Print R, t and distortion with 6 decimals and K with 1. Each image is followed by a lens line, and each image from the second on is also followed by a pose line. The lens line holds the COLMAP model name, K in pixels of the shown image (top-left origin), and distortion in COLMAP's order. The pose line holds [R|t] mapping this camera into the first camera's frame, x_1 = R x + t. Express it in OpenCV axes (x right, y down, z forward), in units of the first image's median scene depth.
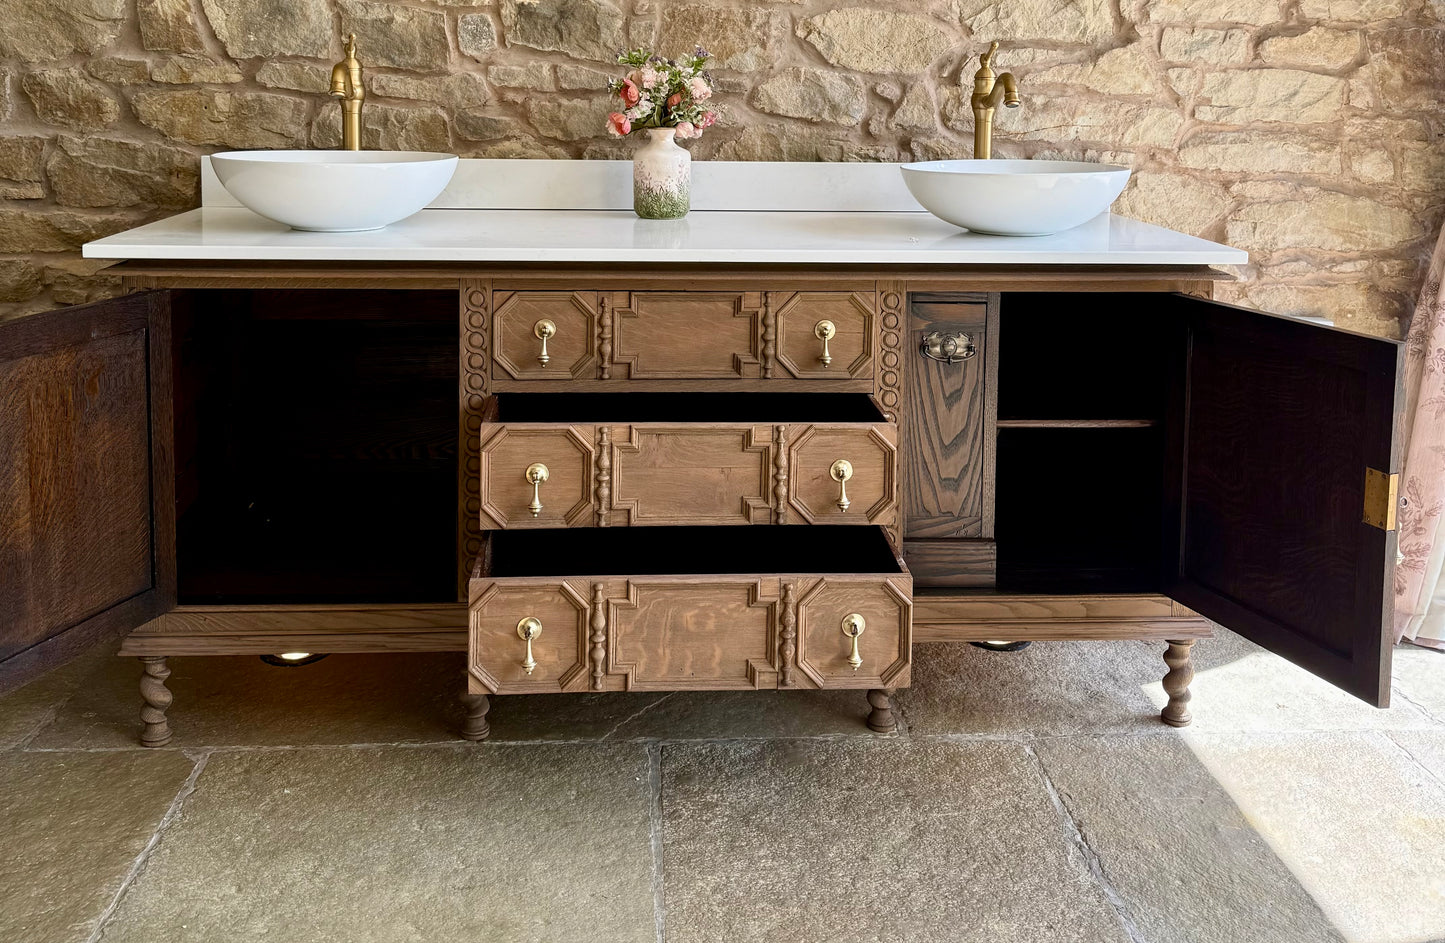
lens RADIAL K [[1502.3, 0, 725.9], [0, 1502.3, 205.8], [0, 0, 1]] dist [0.256921, -0.741174]
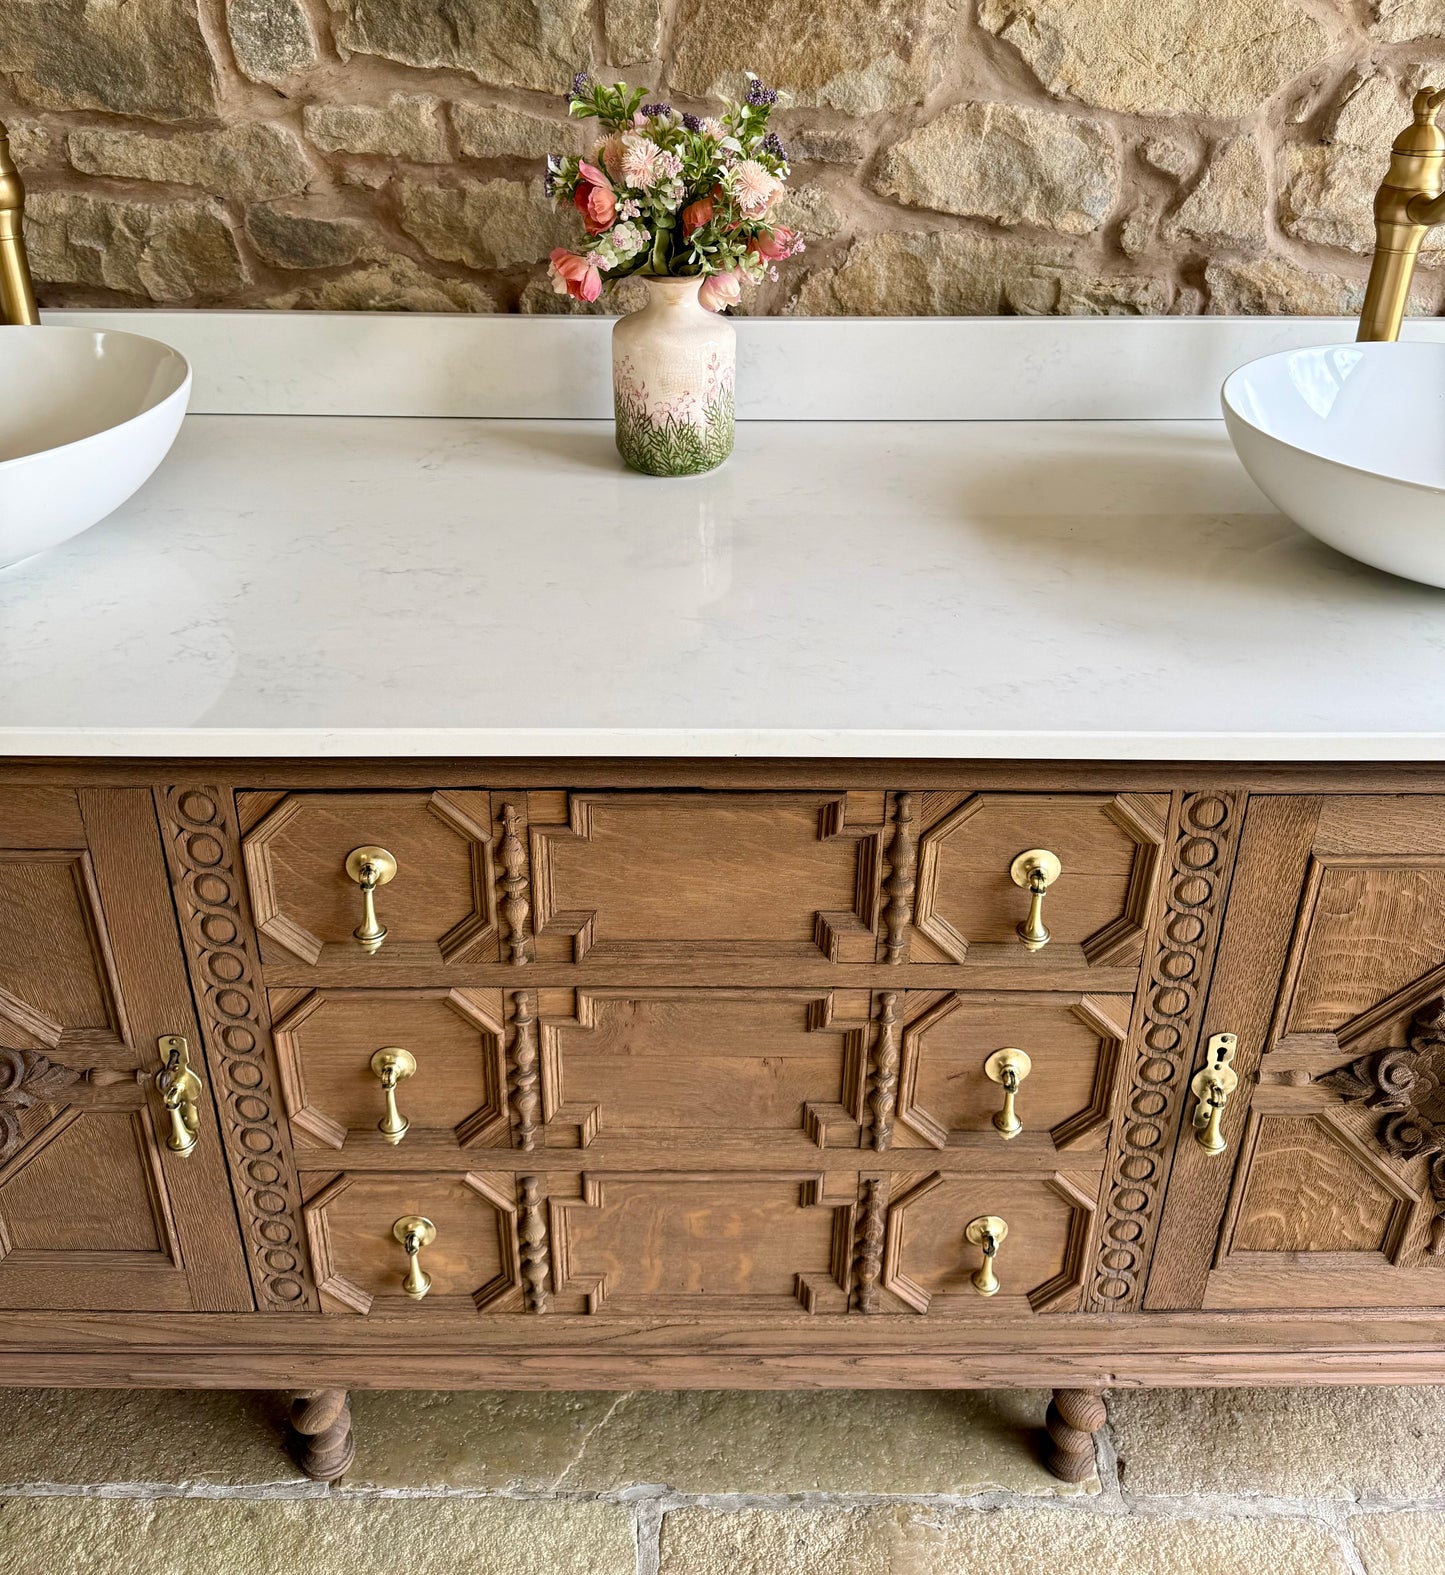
lens RADIAL K [[1352.5, 0, 710.0], [0, 1352.5, 614.1], [0, 0, 1]] dist [0.077927, -0.160120]
pose [[0.997514, 0.025187, -0.065809, -0.001953], [-0.000689, 0.937374, 0.348323, -0.091150], [0.070461, -0.347411, 0.935062, 0.559249]]
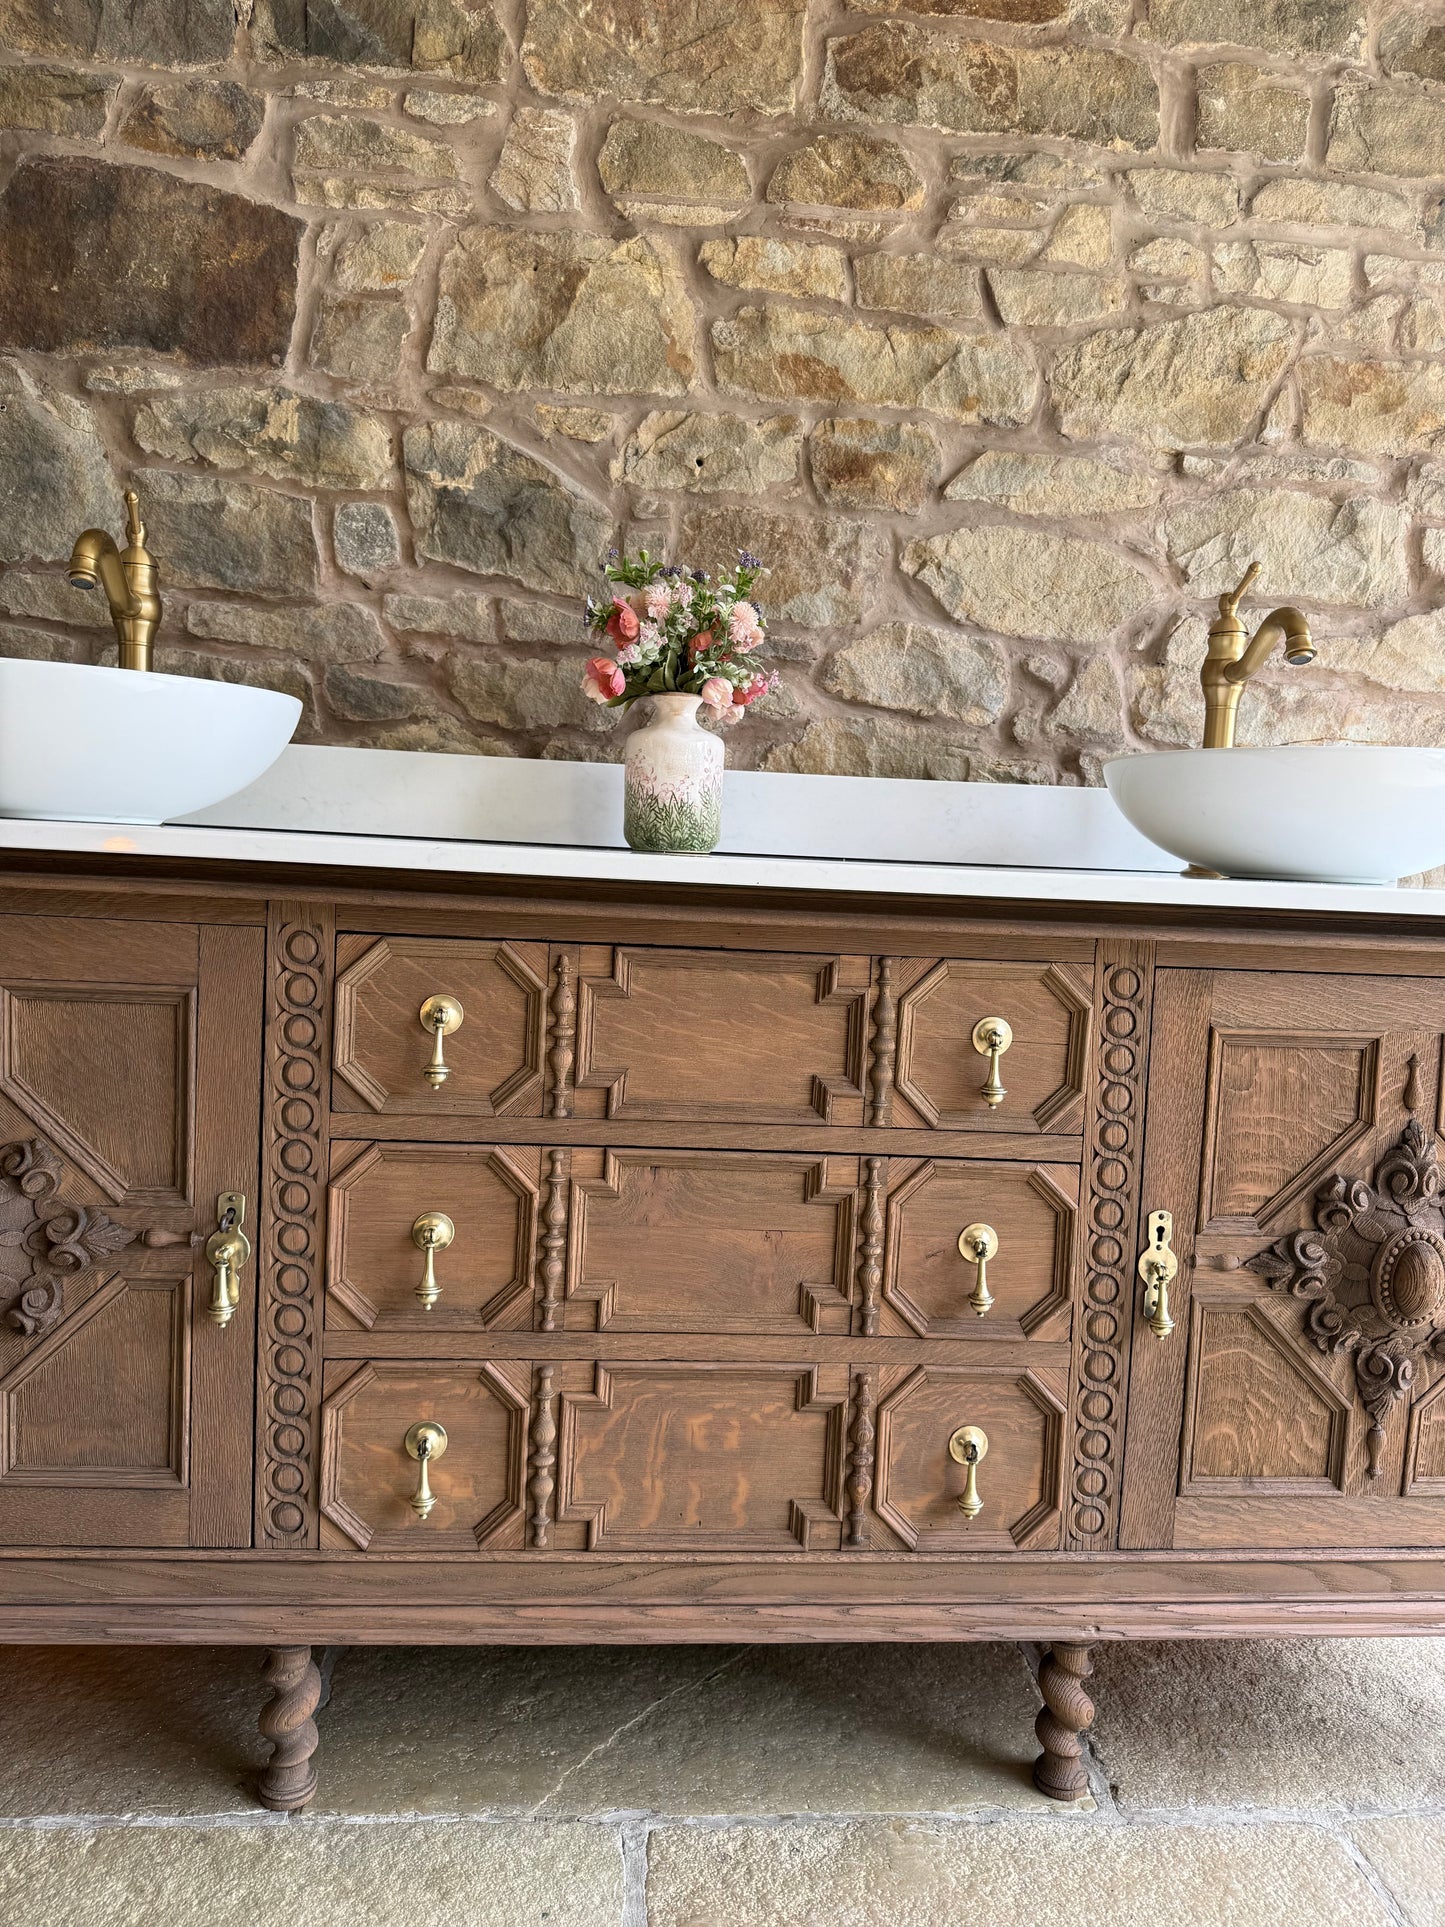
lens RADIAL K [[1338.4, 0, 722.2], [0, 1338.4, 975.5], [0, 0, 1]] dist [0.146482, -0.294537]
pose [[0.999413, 0.031640, 0.013171, -0.026845], [-0.031521, 0.999461, -0.009197, 0.056961], [-0.013455, 0.008777, 0.999871, 0.462764]]
